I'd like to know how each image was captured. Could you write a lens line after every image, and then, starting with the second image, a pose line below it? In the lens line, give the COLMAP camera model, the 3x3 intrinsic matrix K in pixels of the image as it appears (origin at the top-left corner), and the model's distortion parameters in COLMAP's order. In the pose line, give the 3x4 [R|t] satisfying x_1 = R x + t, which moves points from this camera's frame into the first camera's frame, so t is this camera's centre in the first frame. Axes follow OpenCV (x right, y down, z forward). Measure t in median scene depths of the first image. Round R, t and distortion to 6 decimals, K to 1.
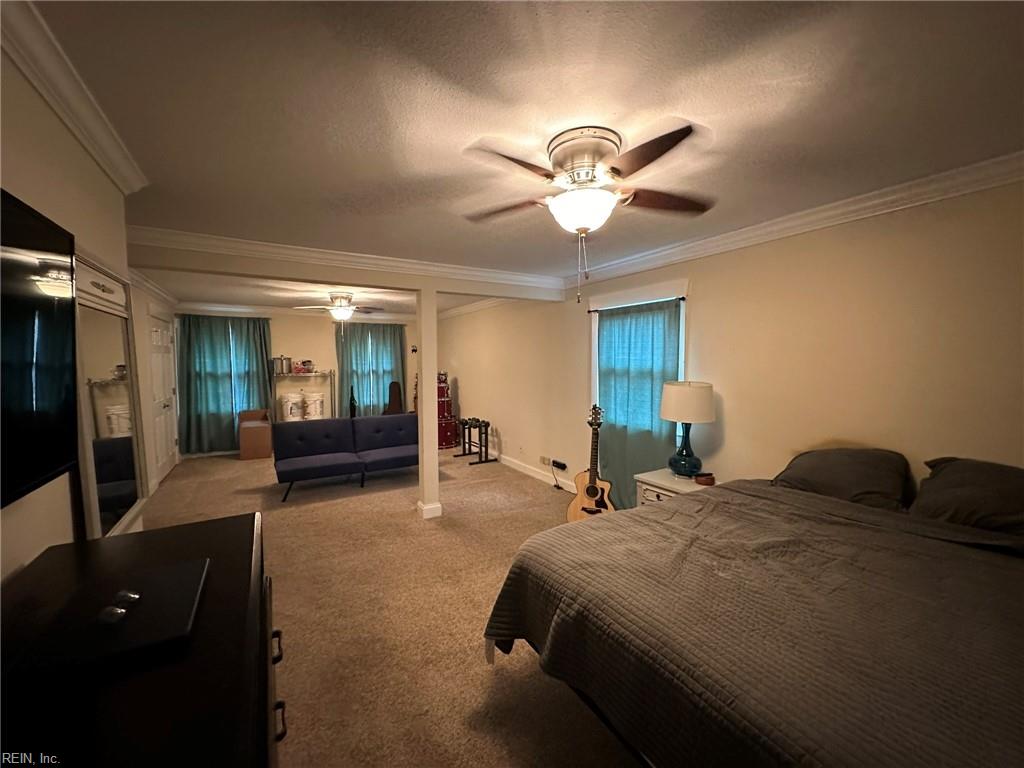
lens RADIAL K [[410.1, 0, 515.7], [0, 410.1, 385.5], [0, 0, 1]] dist [-0.004050, -0.000140]
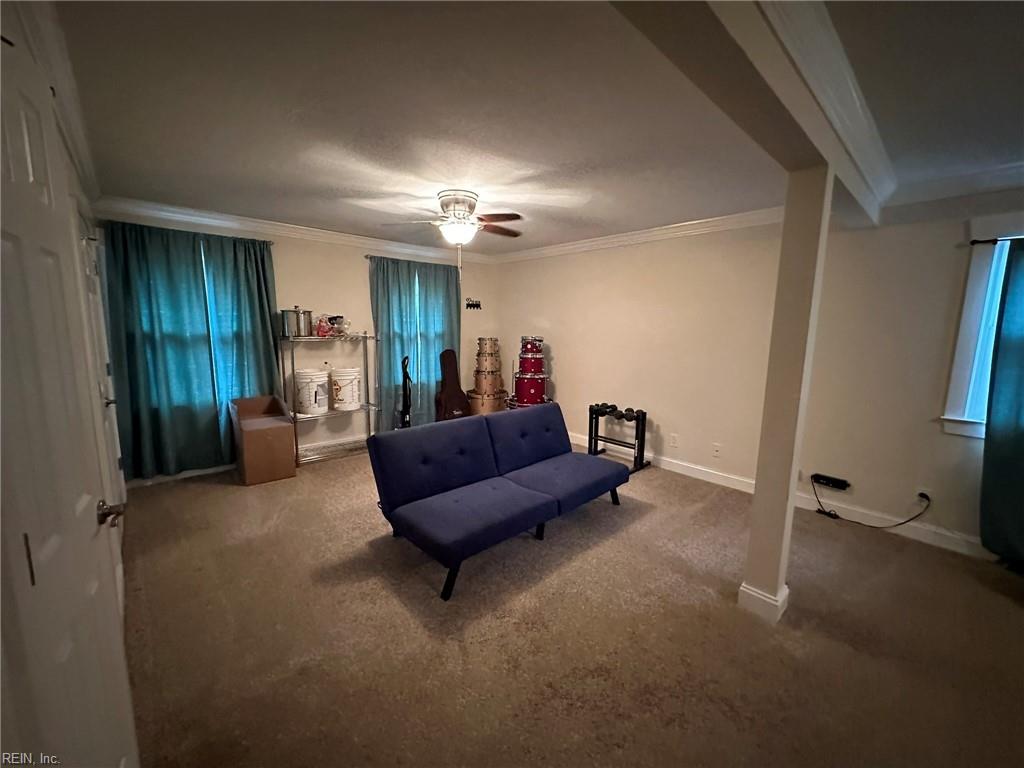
lens RADIAL K [[410.1, 0, 510.2], [0, 410.1, 387.7], [0, 0, 1]] dist [-0.004050, -0.000140]
pose [[0.981400, -0.013825, 0.191476, -0.392212], [-0.003668, 0.995871, 0.090706, -0.010485], [-0.191940, -0.089722, 0.977297, 0.352145]]
